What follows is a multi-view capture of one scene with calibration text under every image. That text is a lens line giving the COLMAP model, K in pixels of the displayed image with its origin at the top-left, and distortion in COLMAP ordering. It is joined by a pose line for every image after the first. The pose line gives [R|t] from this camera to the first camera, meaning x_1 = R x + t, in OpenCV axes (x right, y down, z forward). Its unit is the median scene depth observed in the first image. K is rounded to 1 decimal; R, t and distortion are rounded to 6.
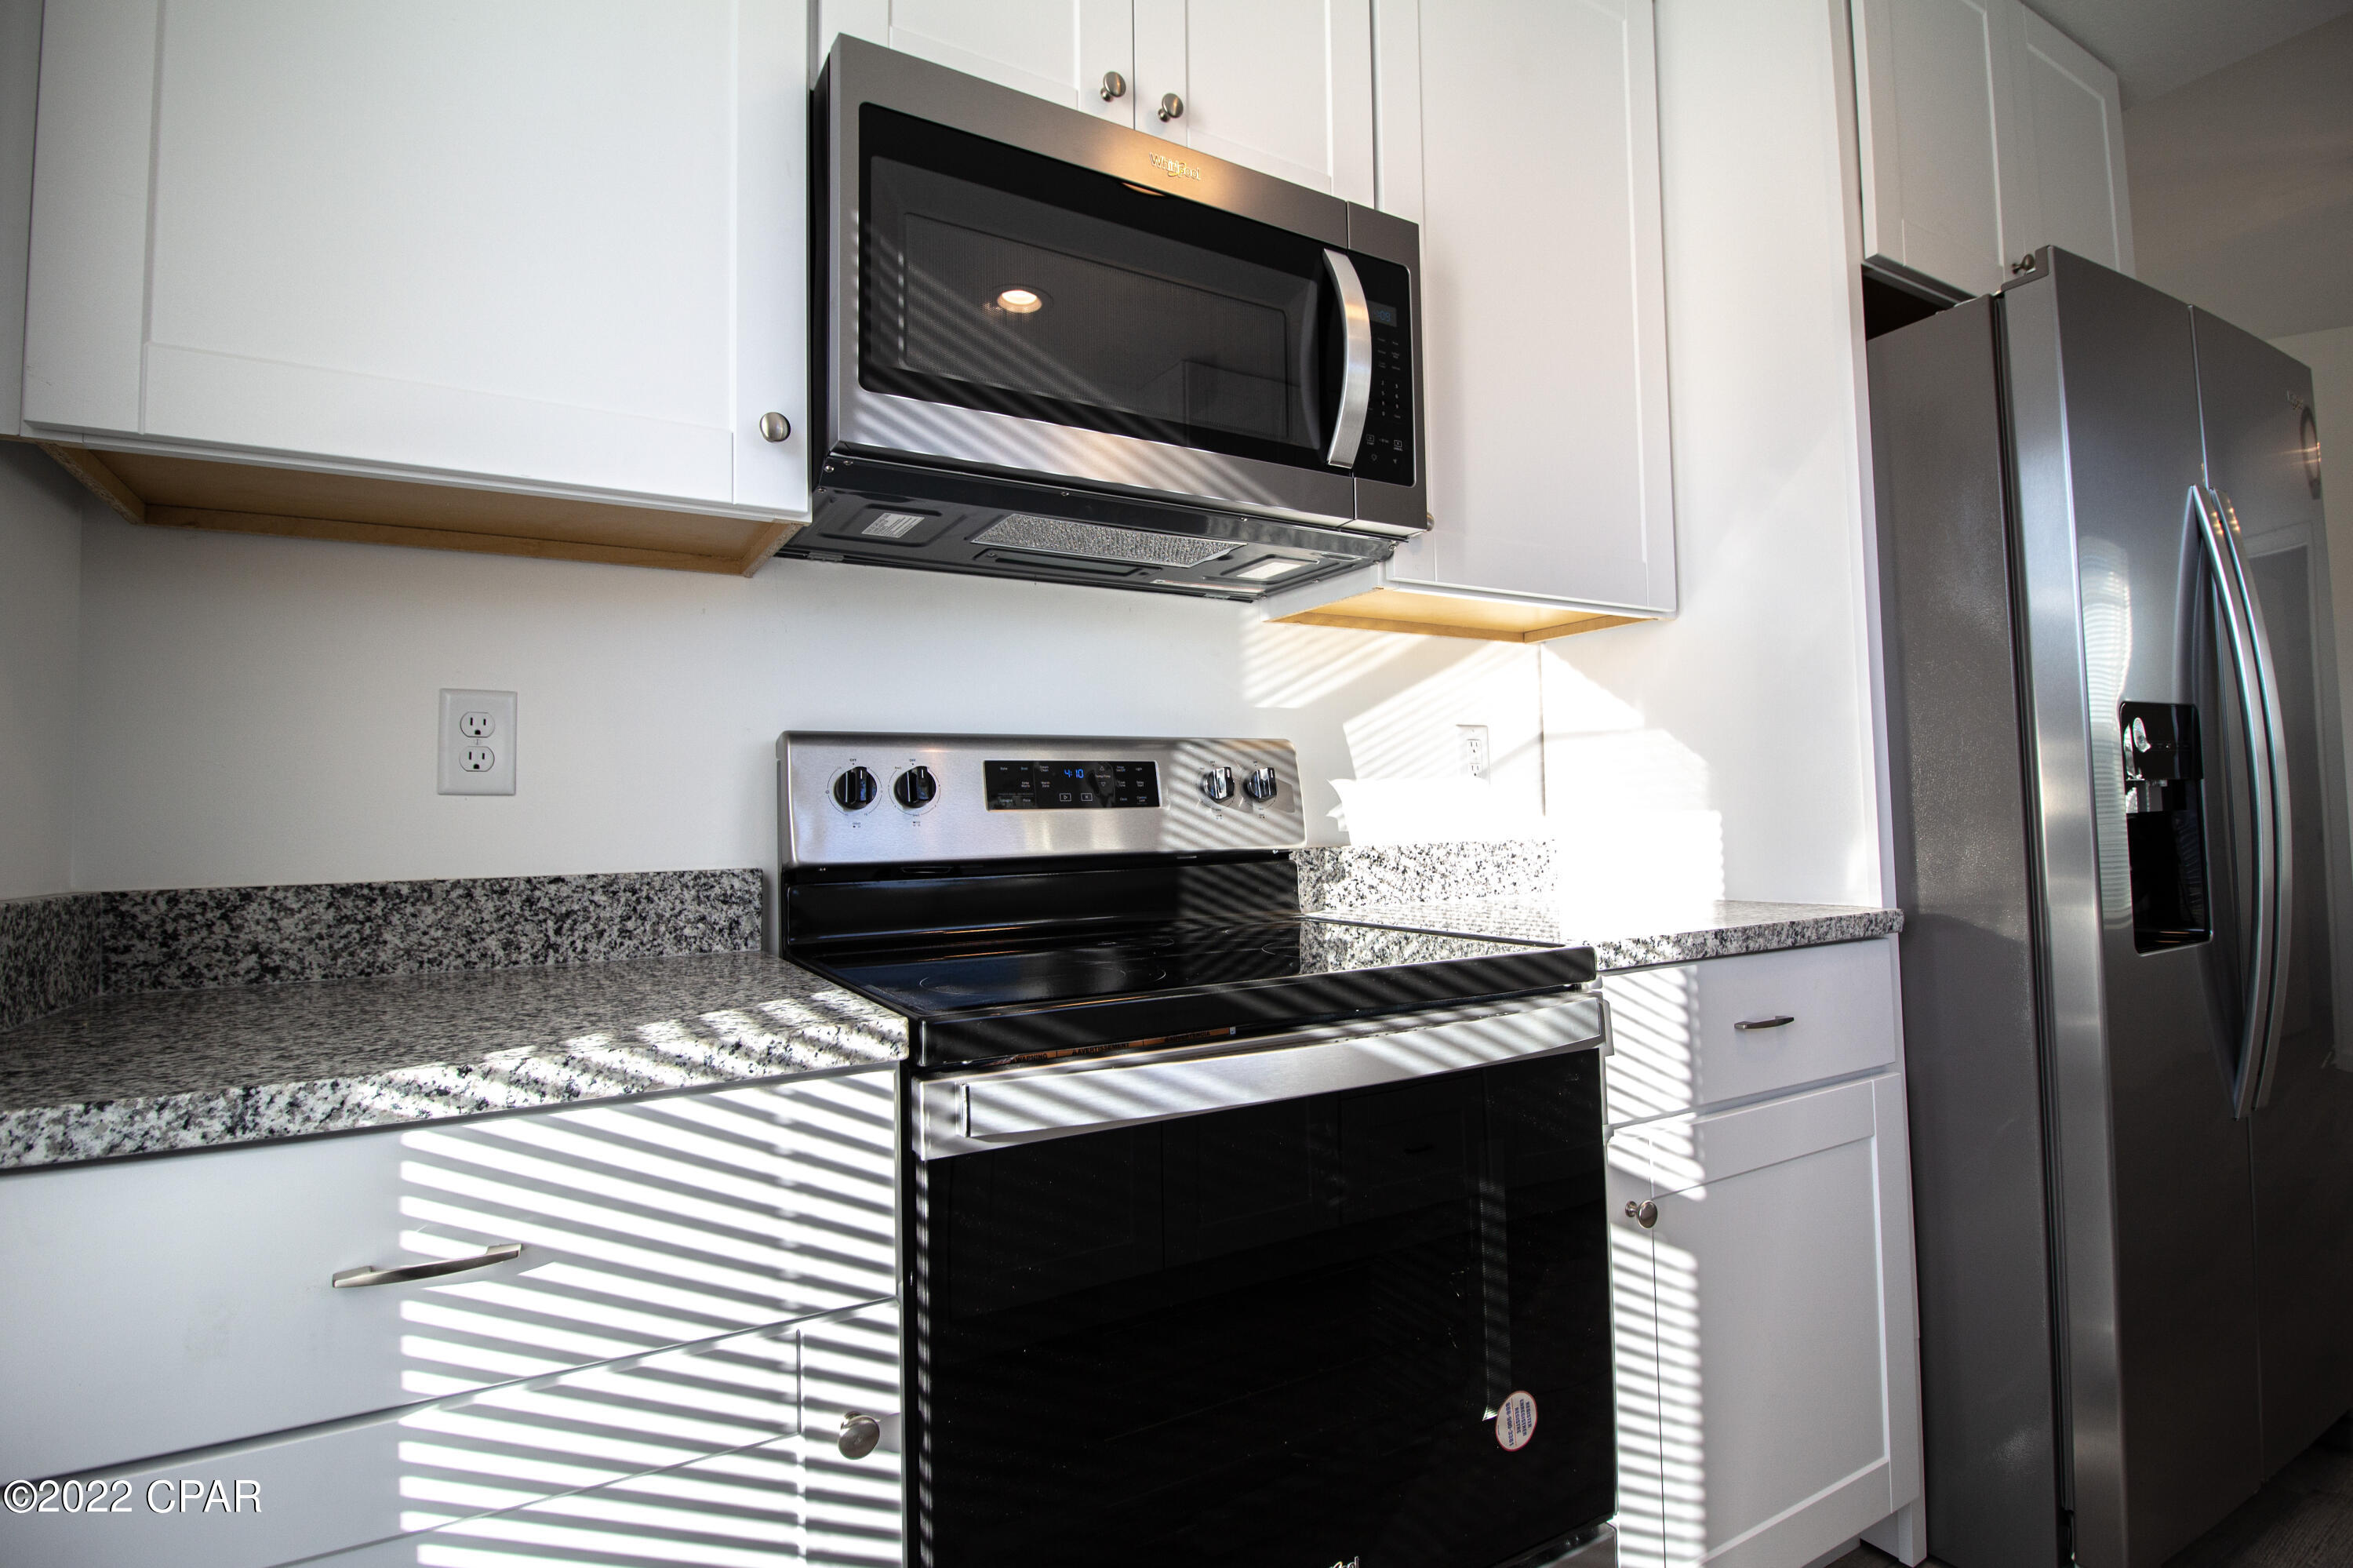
lens RADIAL K [[1131.7, 0, 1175.3], [0, 1131.7, 752.2], [0, 0, 1]] dist [-0.000197, -0.000005]
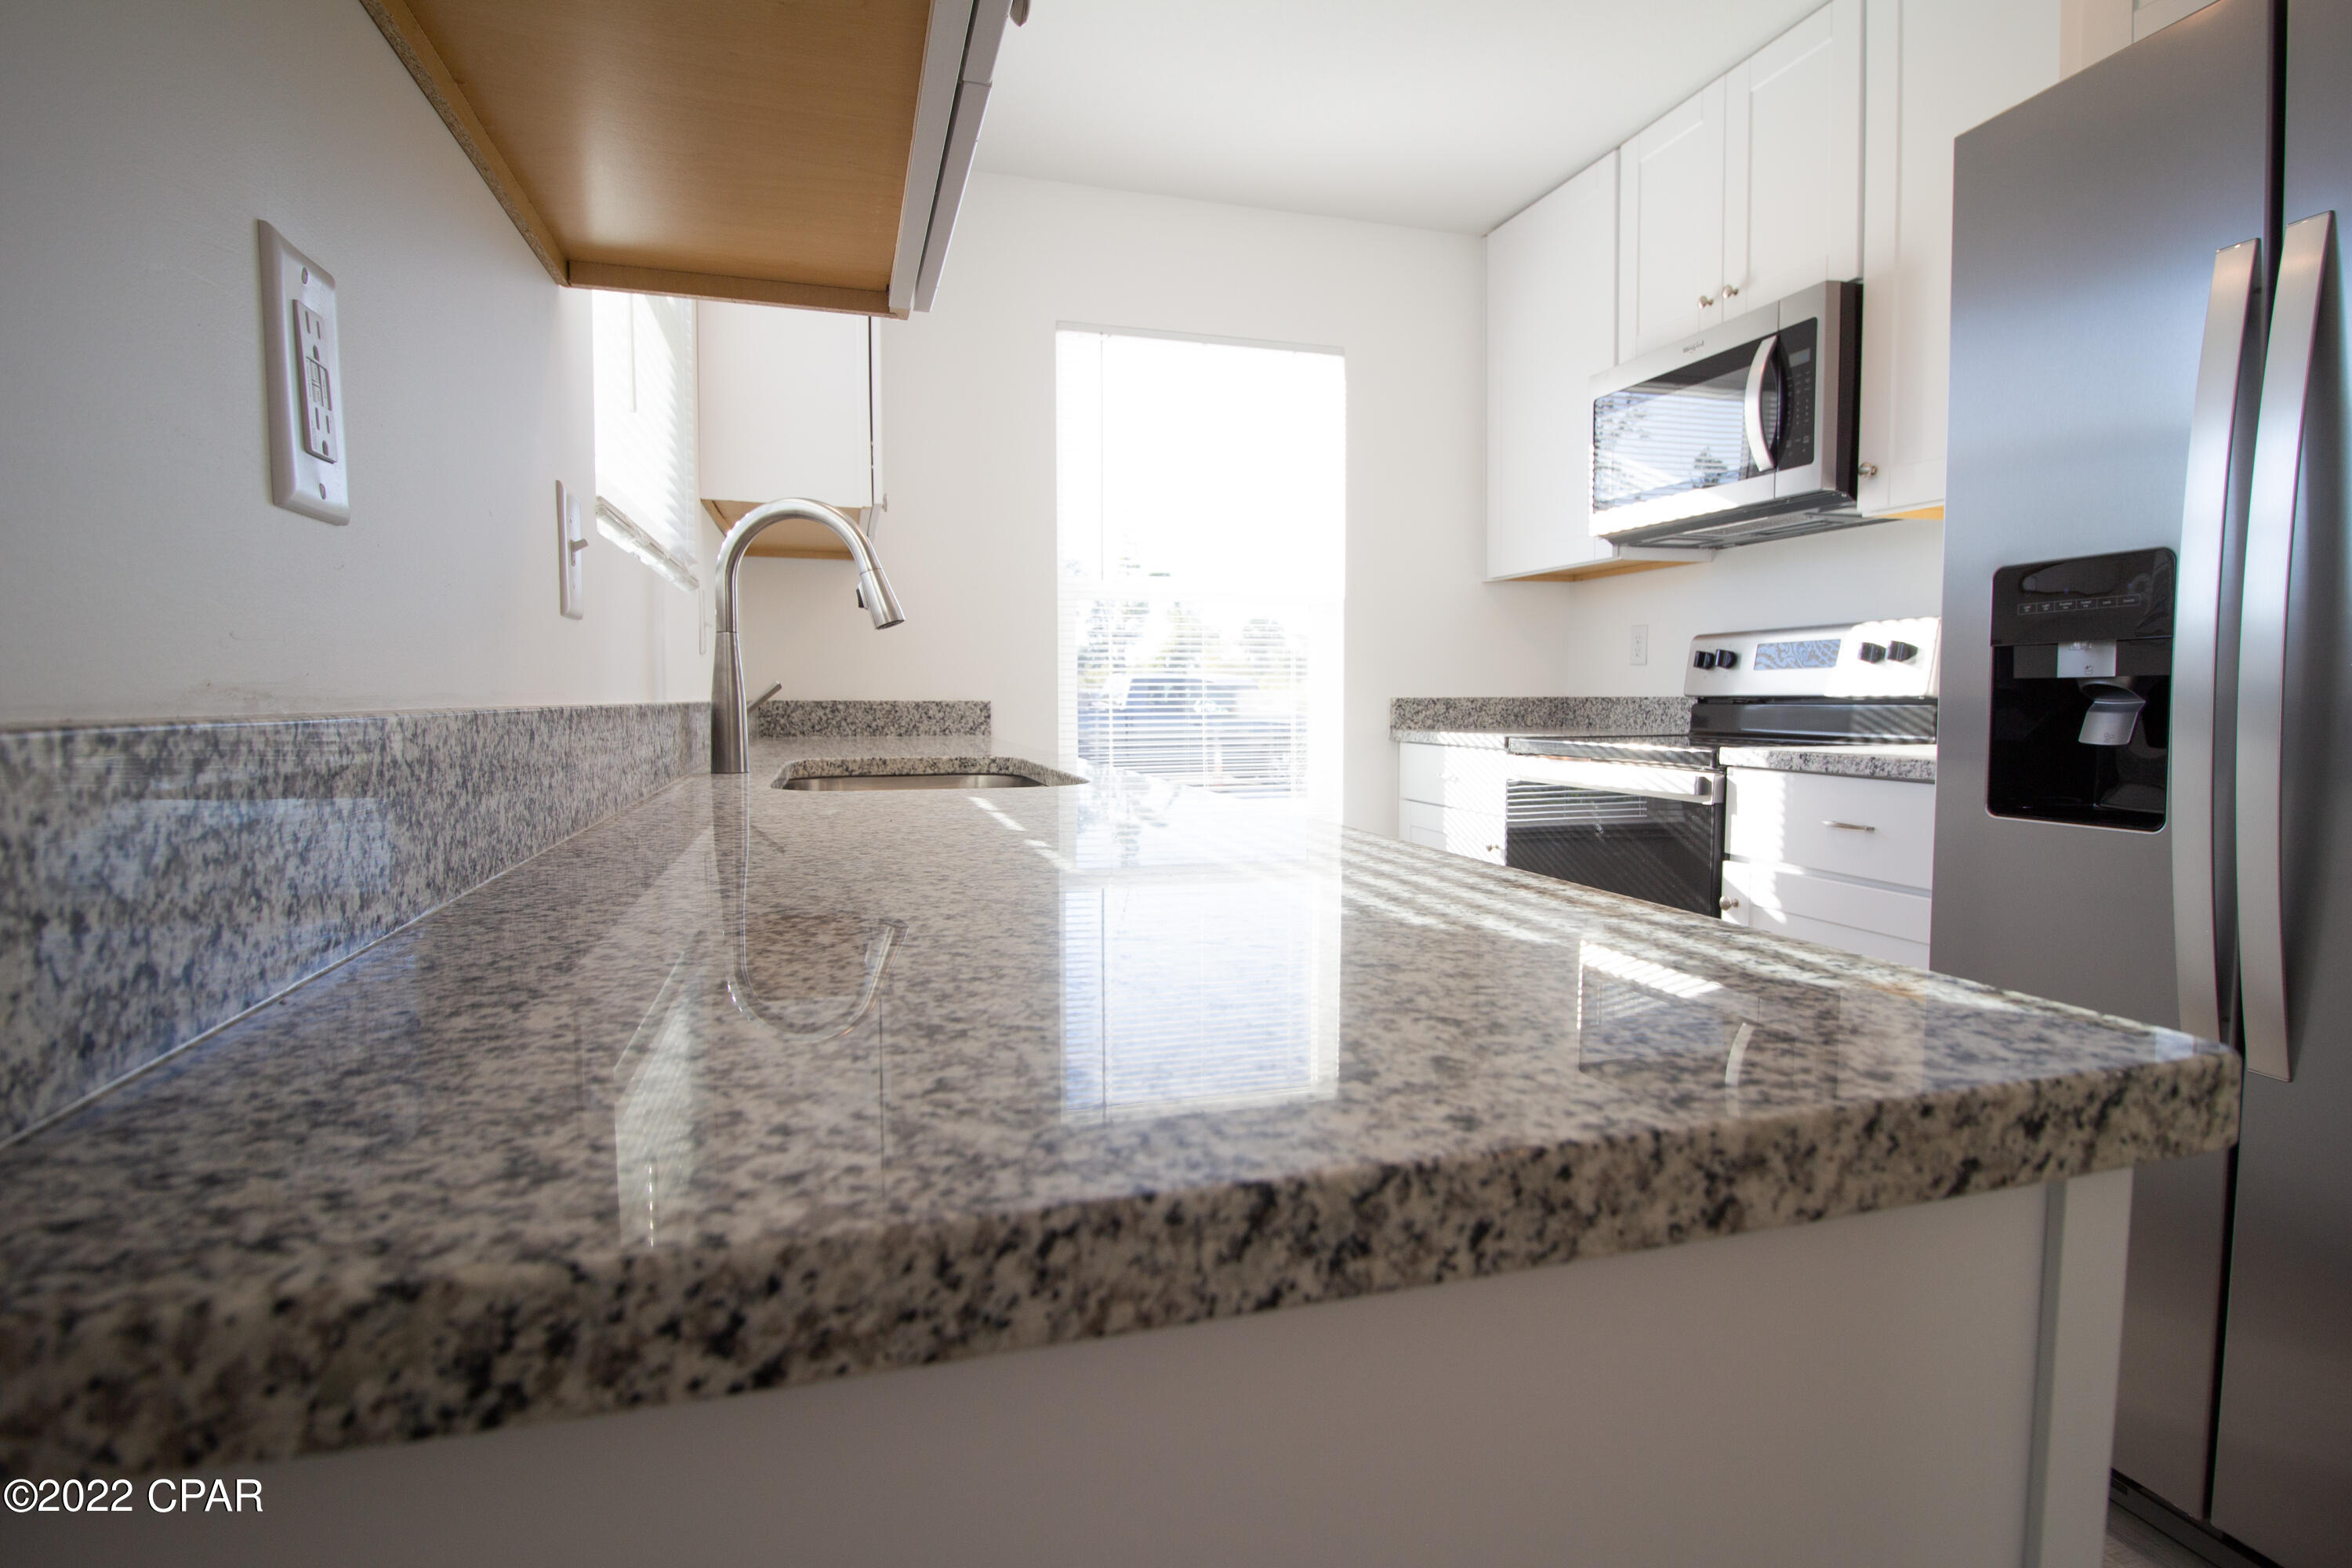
lens RADIAL K [[1131.2, 0, 1174.8], [0, 1131.2, 752.3], [0, 0, 1]] dist [-0.000197, -0.000005]
pose [[-0.241658, 0.072595, -0.967642, 2.092418], [0.064489, 0.996195, 0.058632, 0.014813], [0.968216, -0.048233, -0.245420, 0.557526]]
